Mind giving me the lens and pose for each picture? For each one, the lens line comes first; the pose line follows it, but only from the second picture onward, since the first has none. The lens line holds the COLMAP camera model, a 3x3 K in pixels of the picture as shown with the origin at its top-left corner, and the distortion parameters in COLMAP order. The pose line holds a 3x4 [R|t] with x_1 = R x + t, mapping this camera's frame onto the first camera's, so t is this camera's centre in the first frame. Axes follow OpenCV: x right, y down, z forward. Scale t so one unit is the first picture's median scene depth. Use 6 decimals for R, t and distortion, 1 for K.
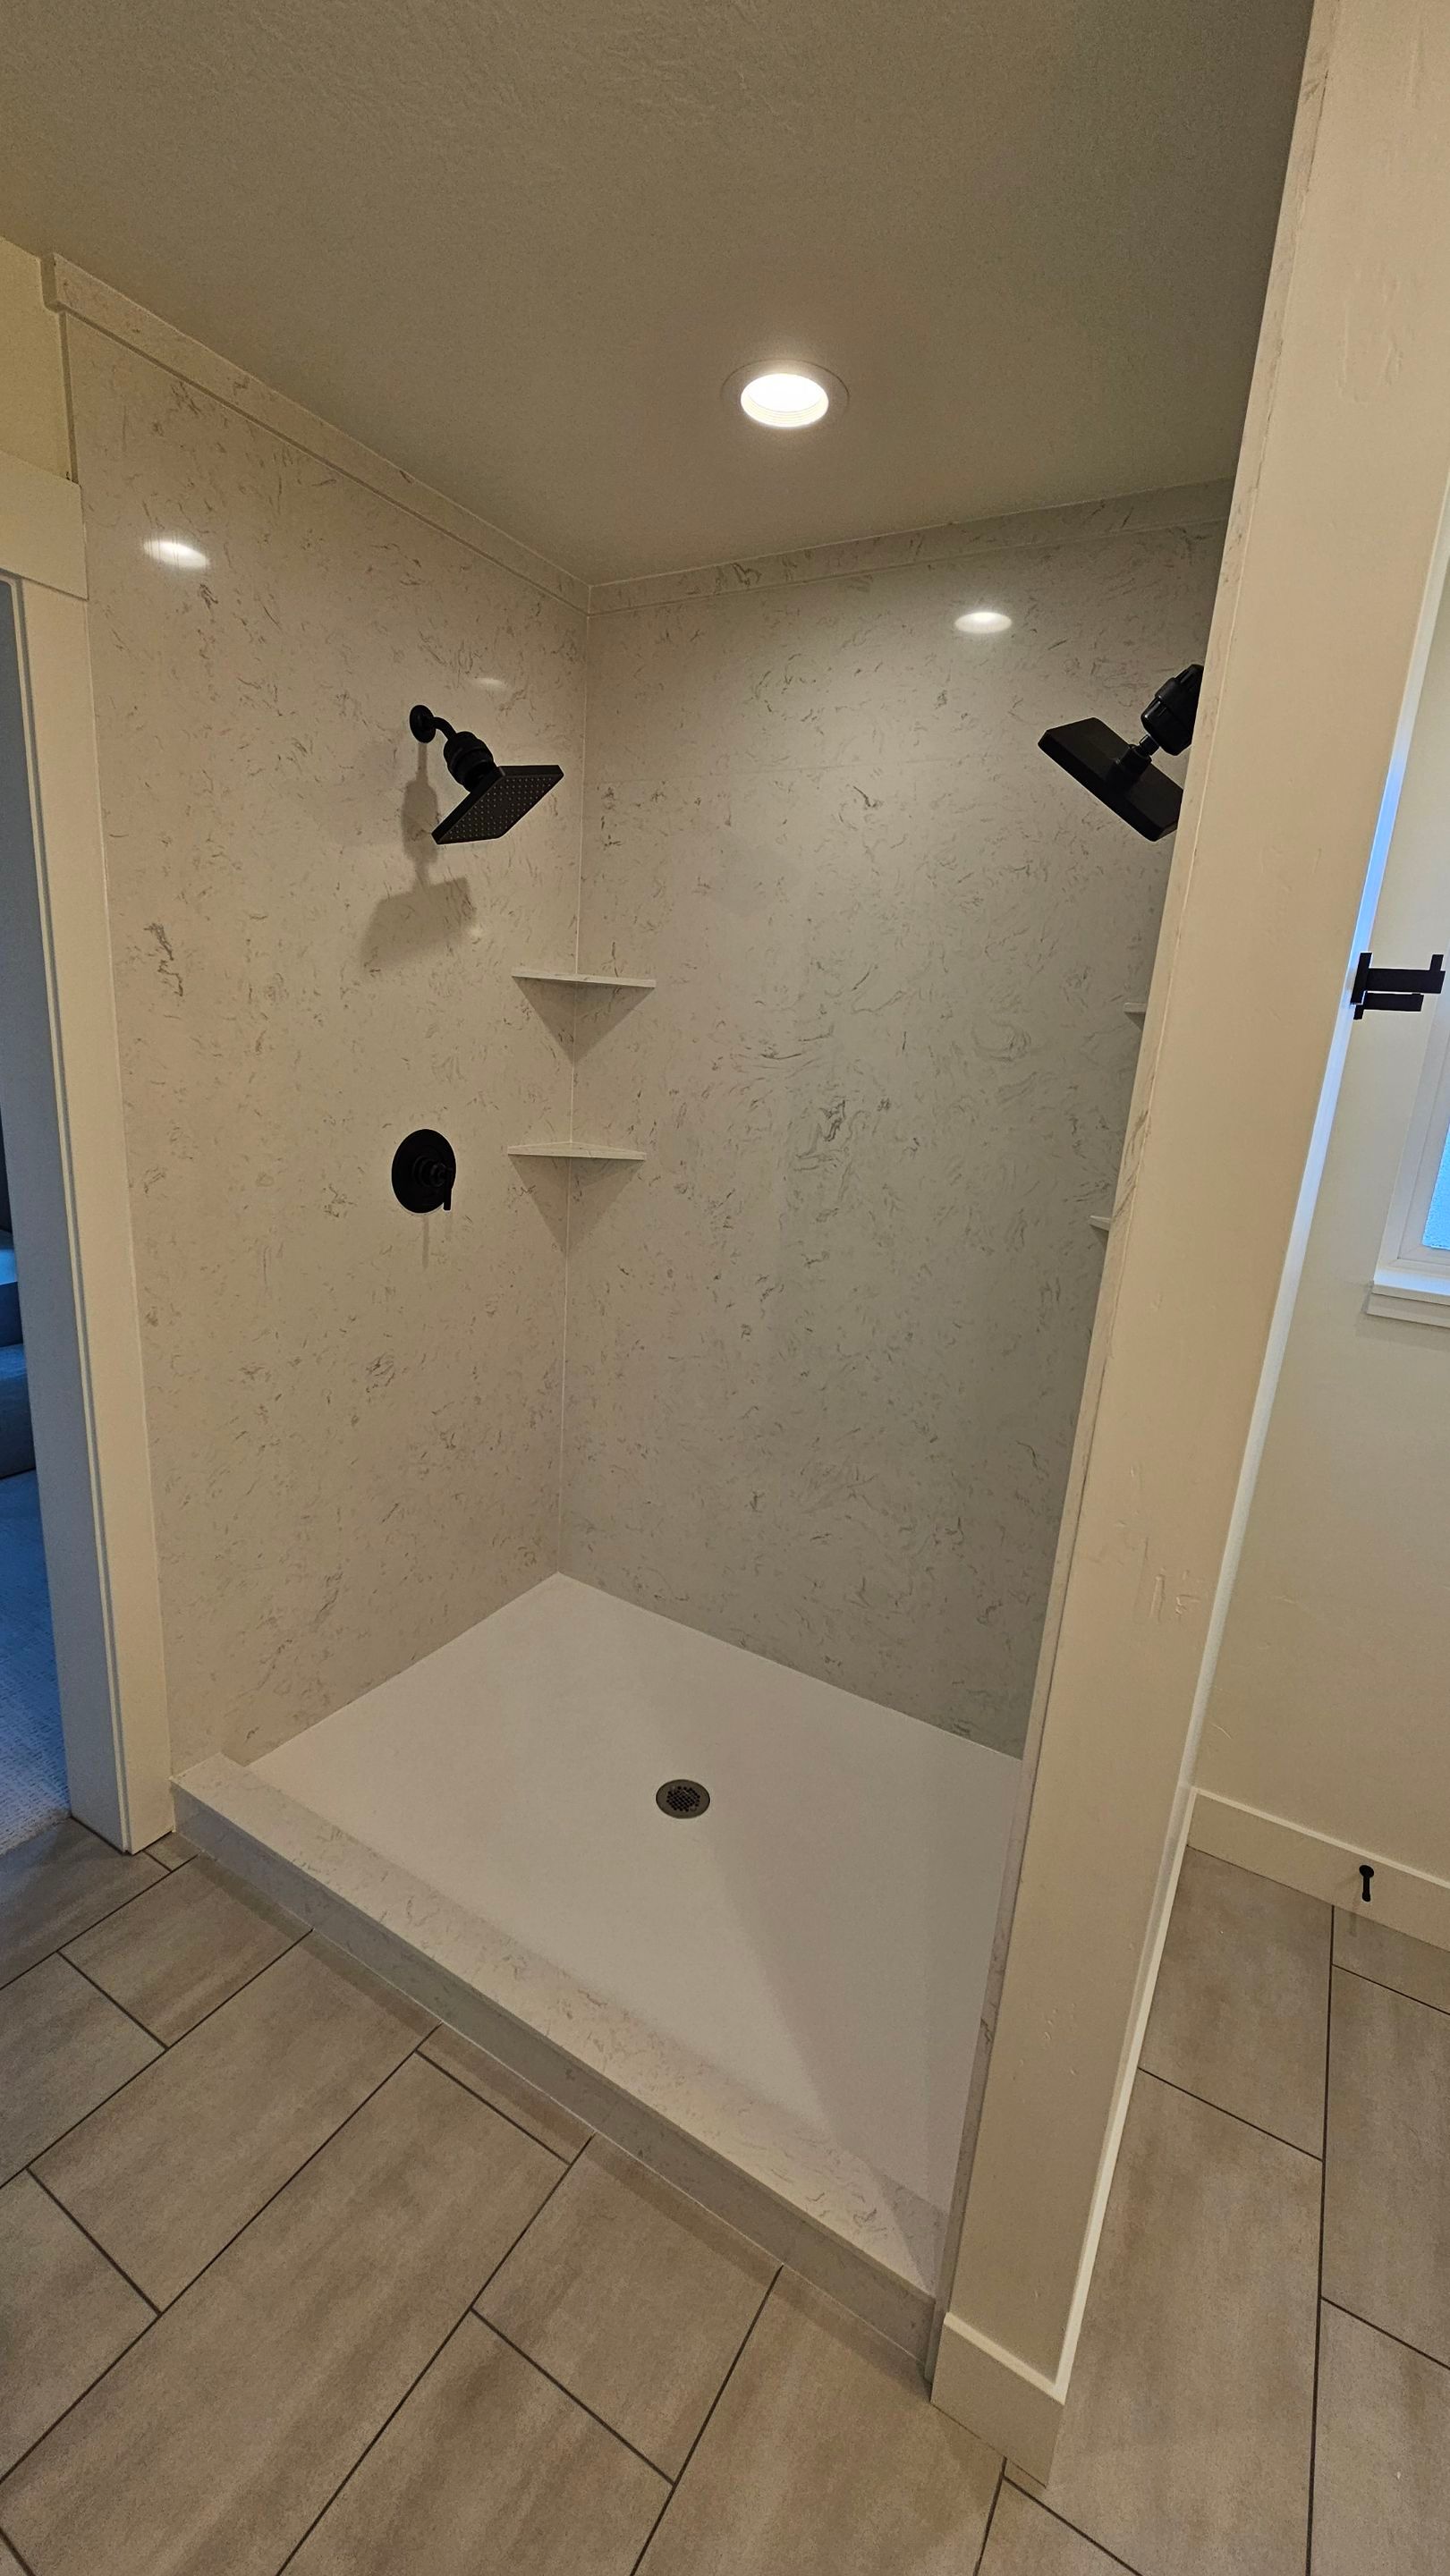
lens RADIAL K [[1048.4, 0, 733.1], [0, 1048.4, 1296.3], [0, 0, 1]] dist [0.002381, -0.001118]
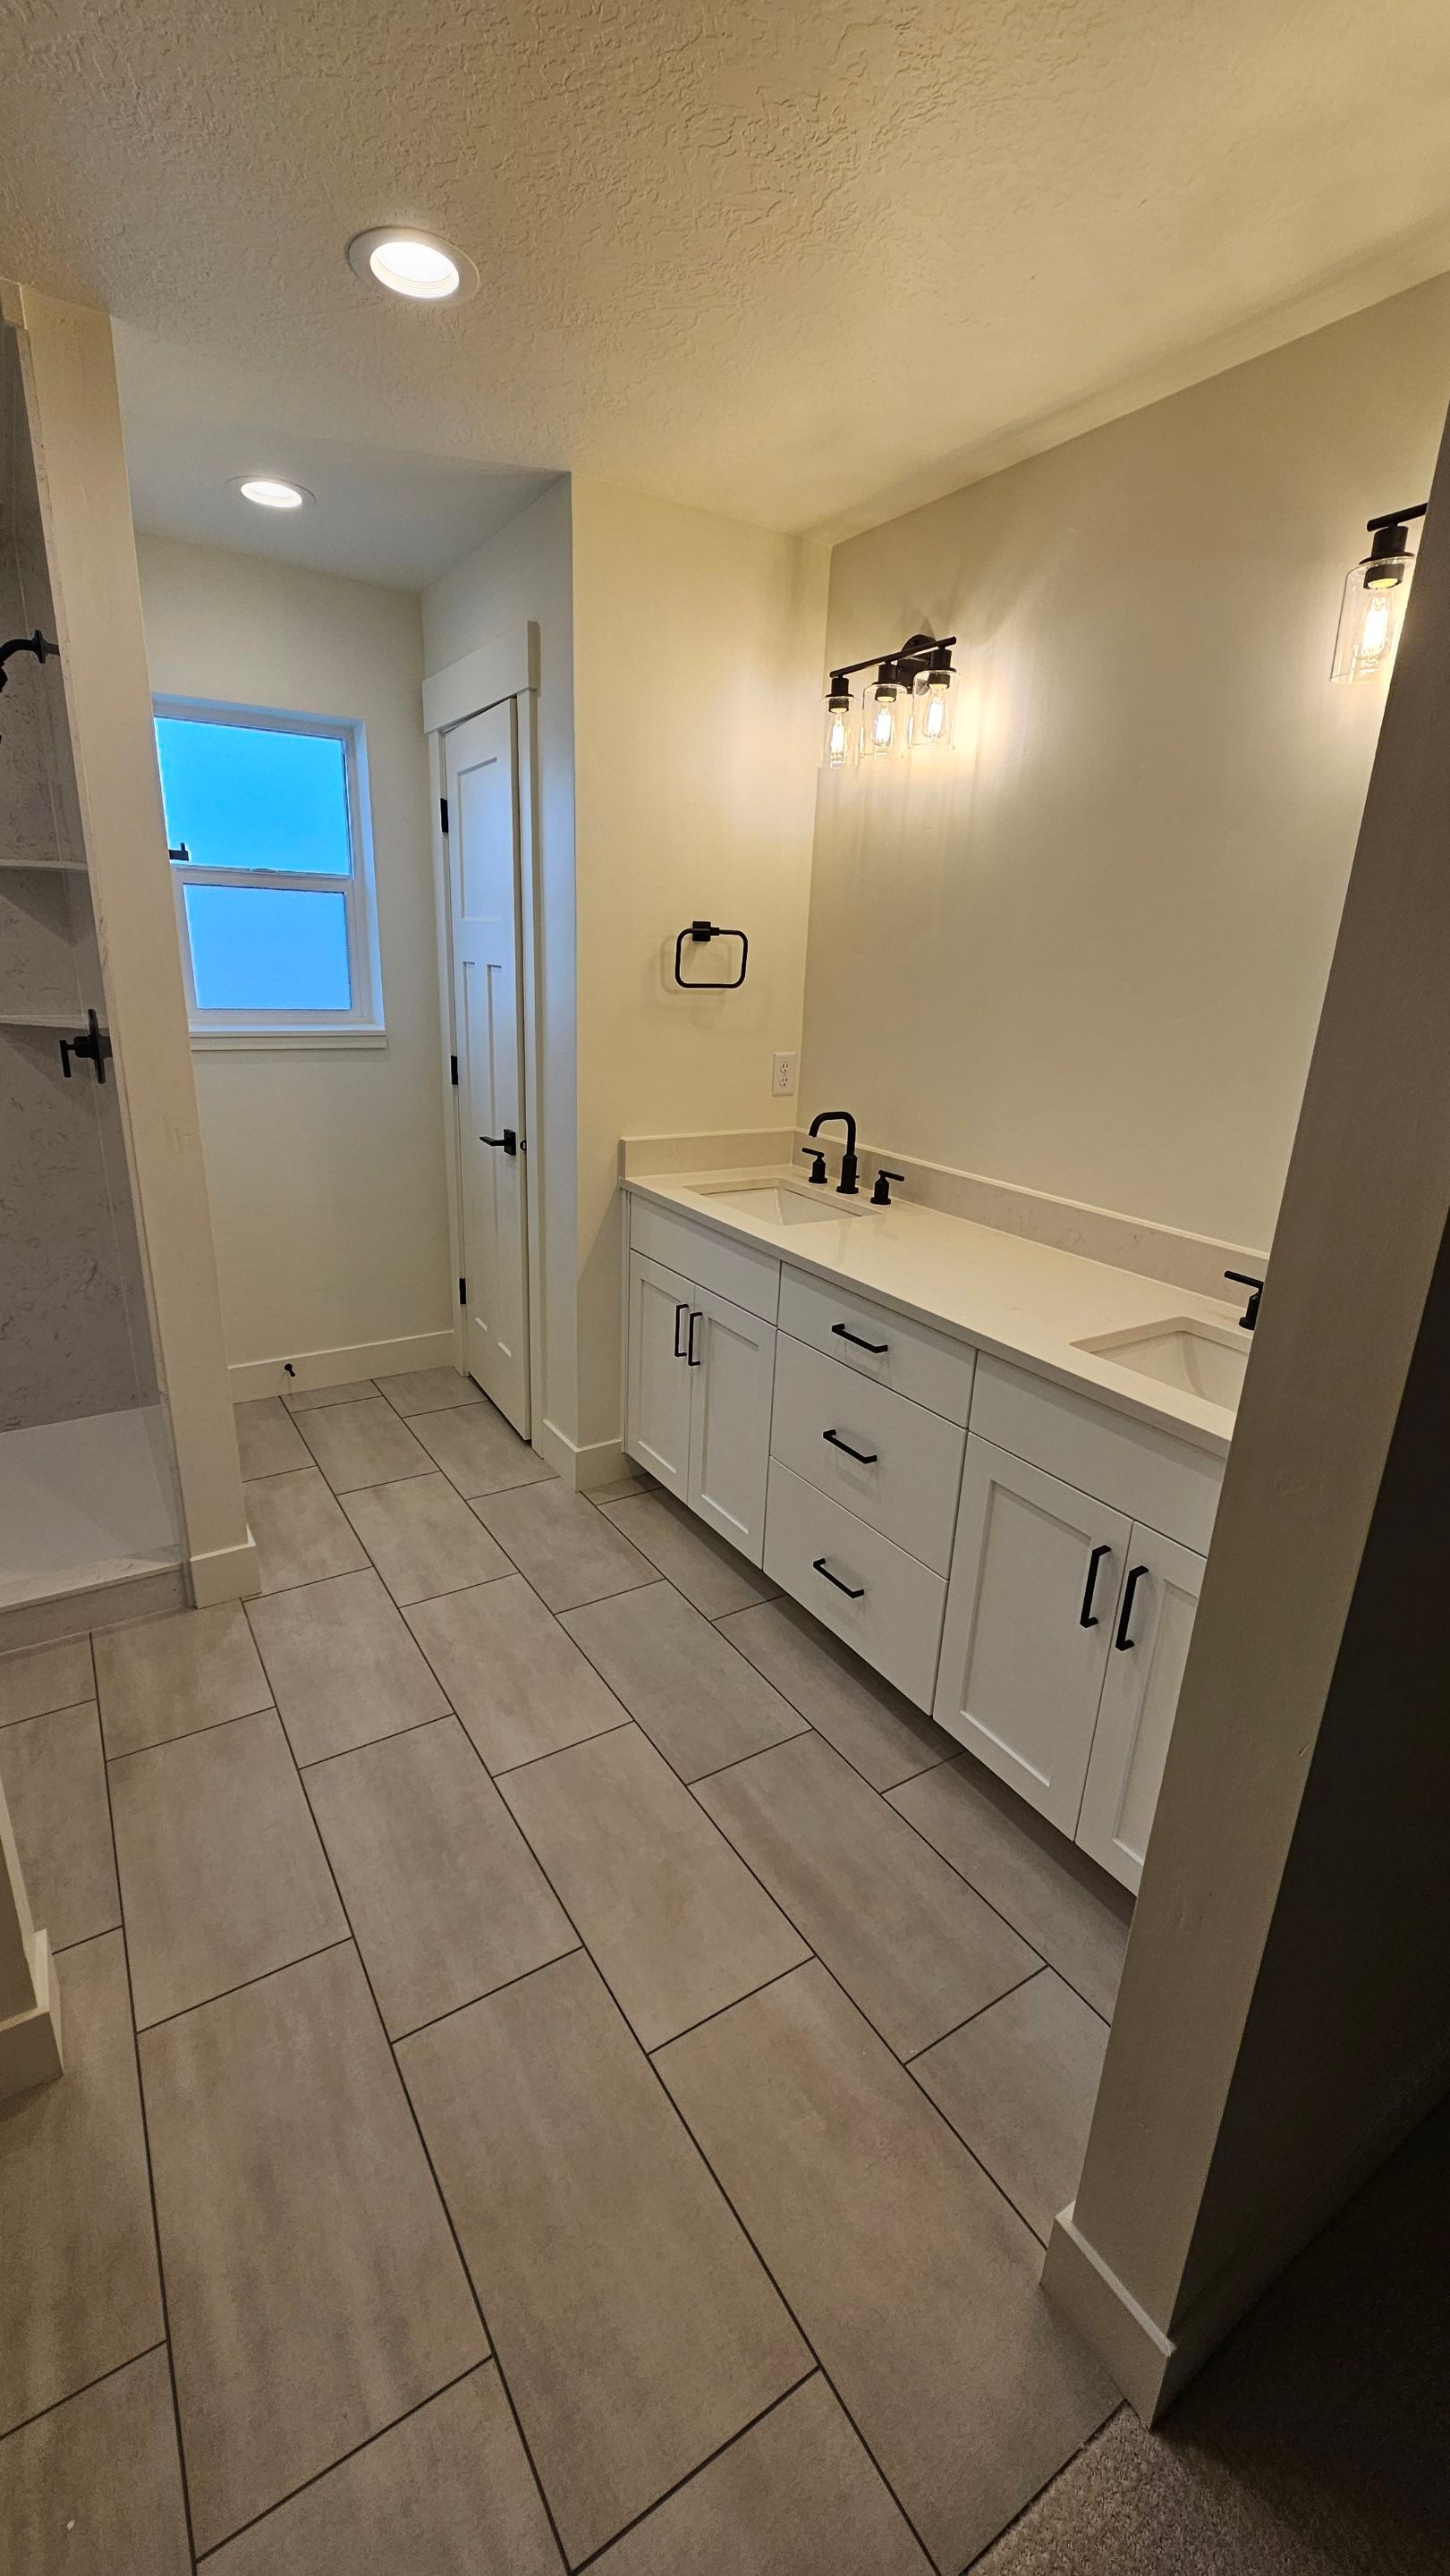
lens RADIAL K [[1048.4, 0, 714.2], [0, 1048.4, 1291.3], [0, 0, 1]] dist [0.002381, -0.001118]
pose [[0.458904, -0.325552, 0.826694, -0.733304], [0.218478, 0.943231, 0.250166, 0.196309], [-0.861205, 0.065813, 0.503979, -0.789008]]
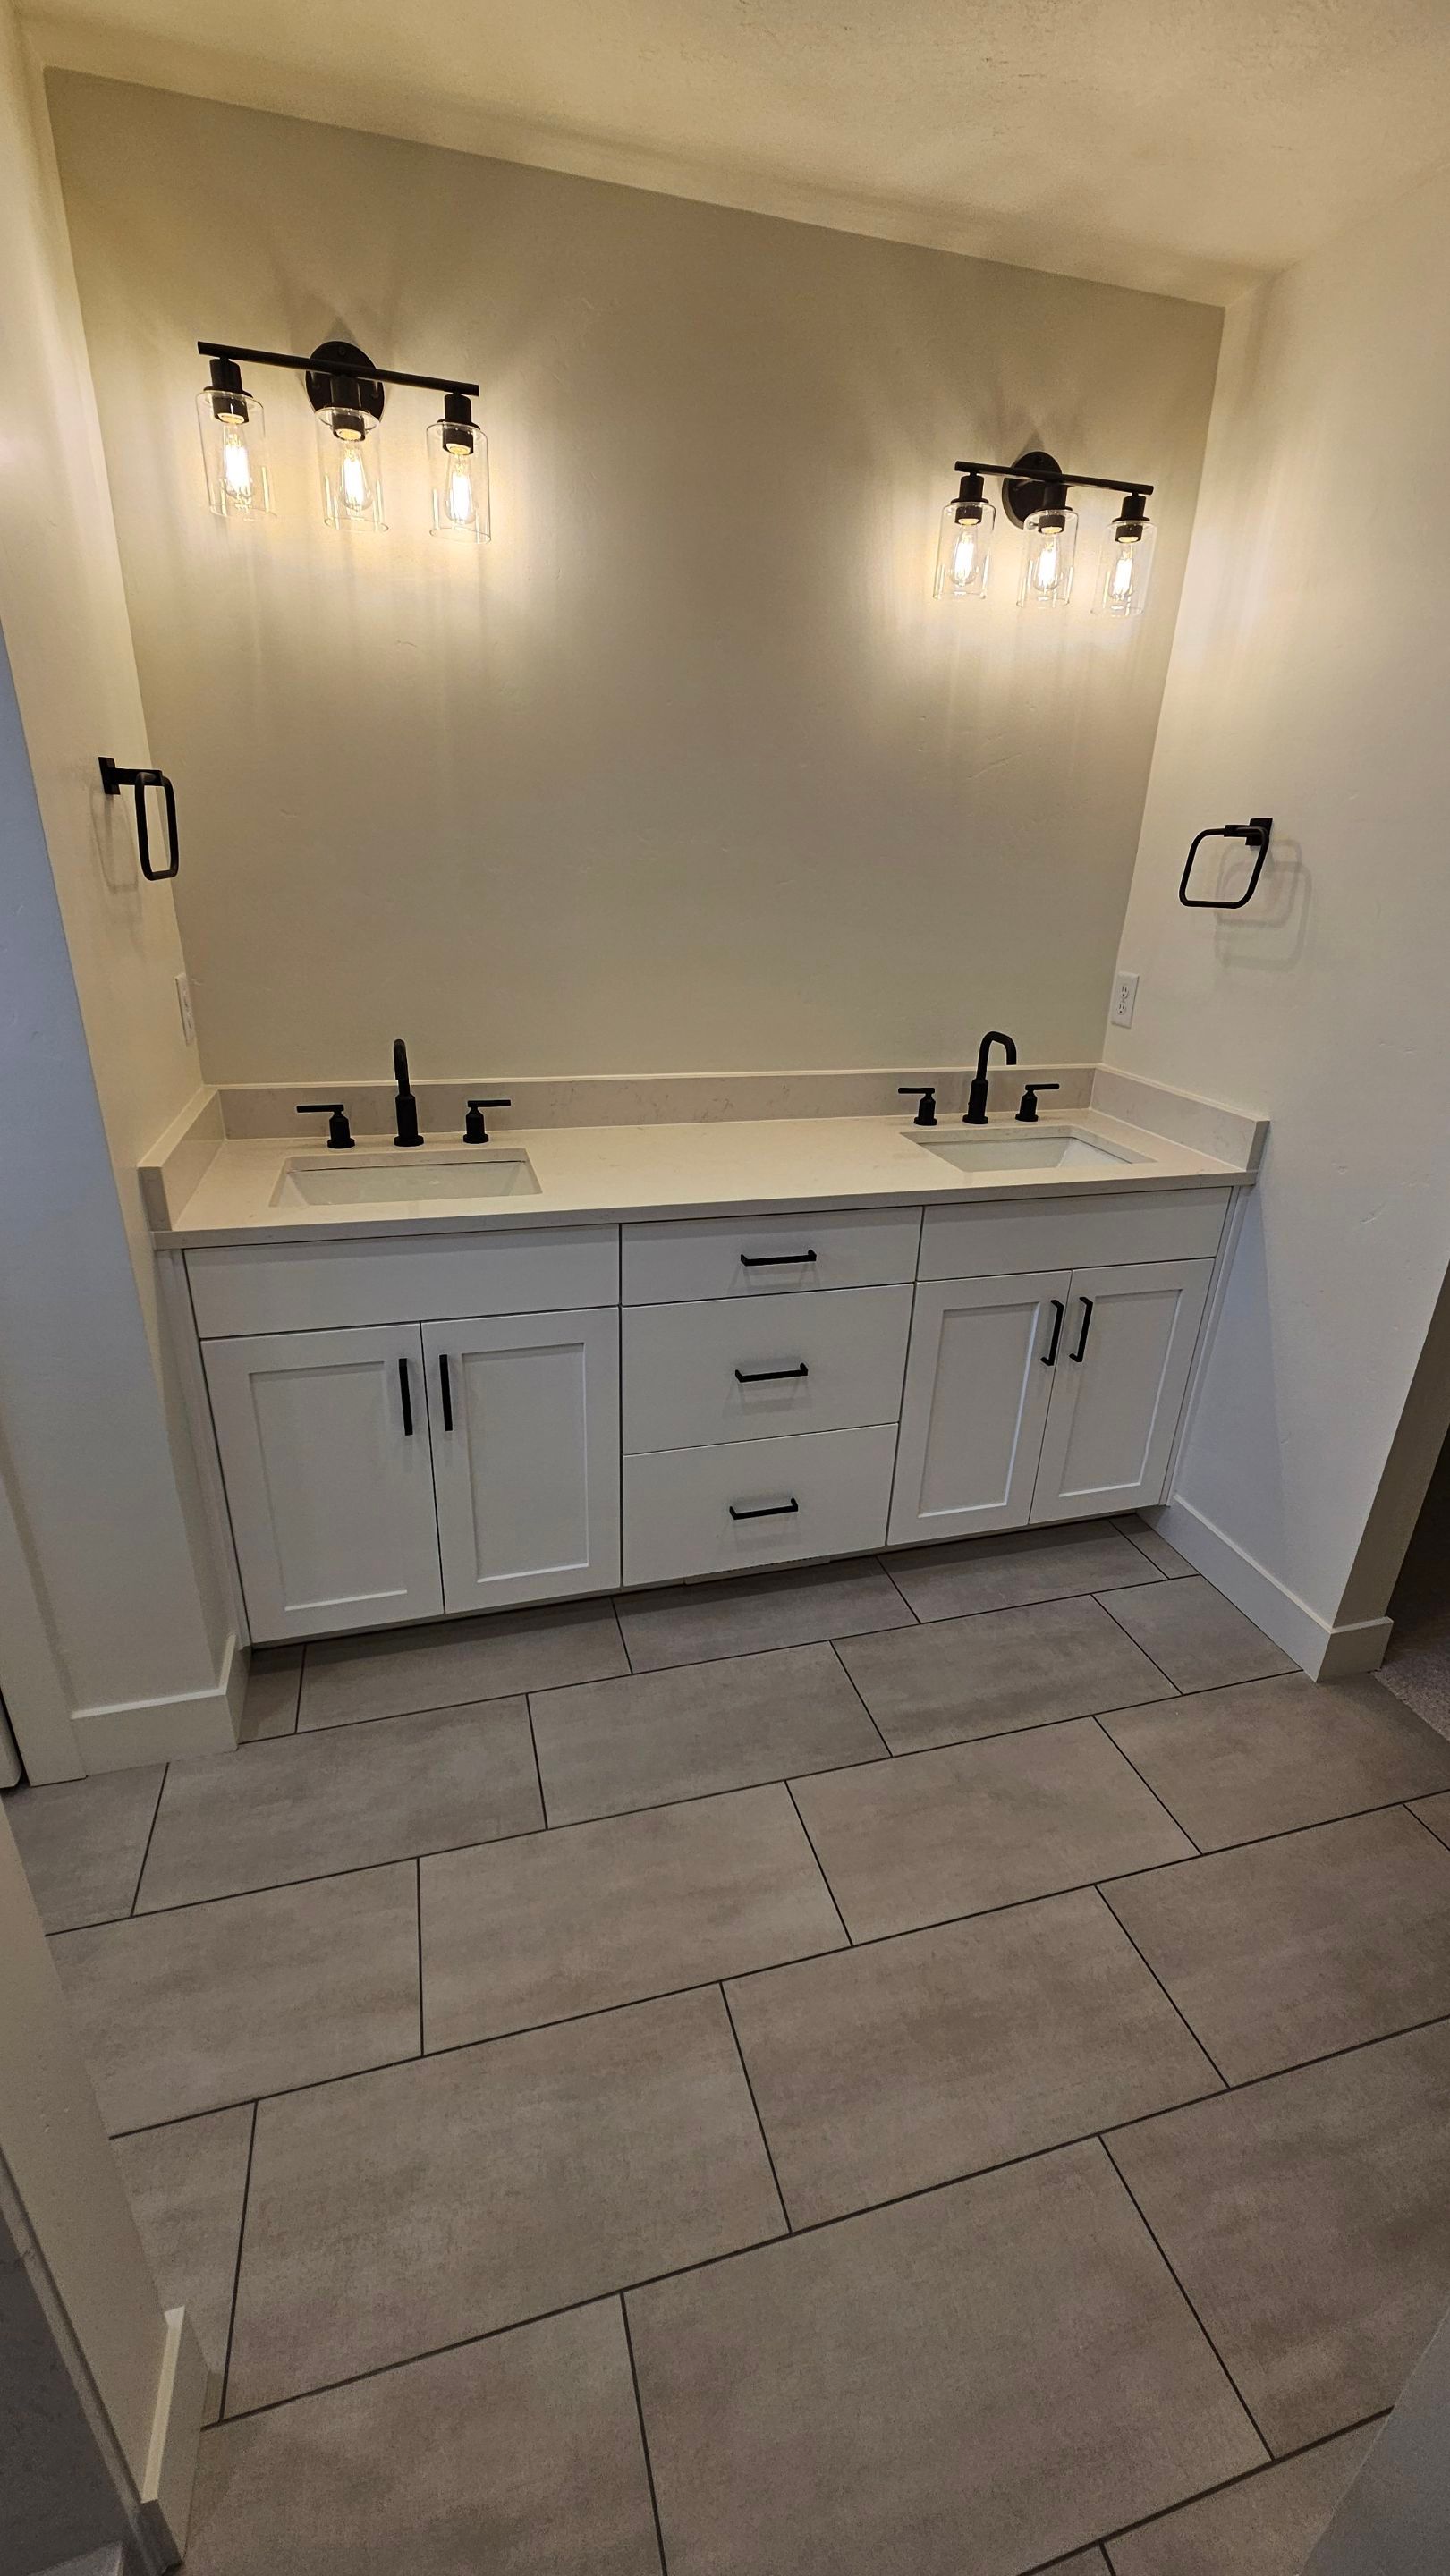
lens RADIAL K [[1048.4, 0, 733.9], [0, 1048.4, 1292.1], [0, 0, 1]] dist [0.002381, -0.001118]
pose [[-0.719047, -0.352682, 0.598822, -0.214616], [0.096996, 0.802298, 0.588991, -0.119484], [-0.688160, 0.481595, -0.542681, 0.651933]]
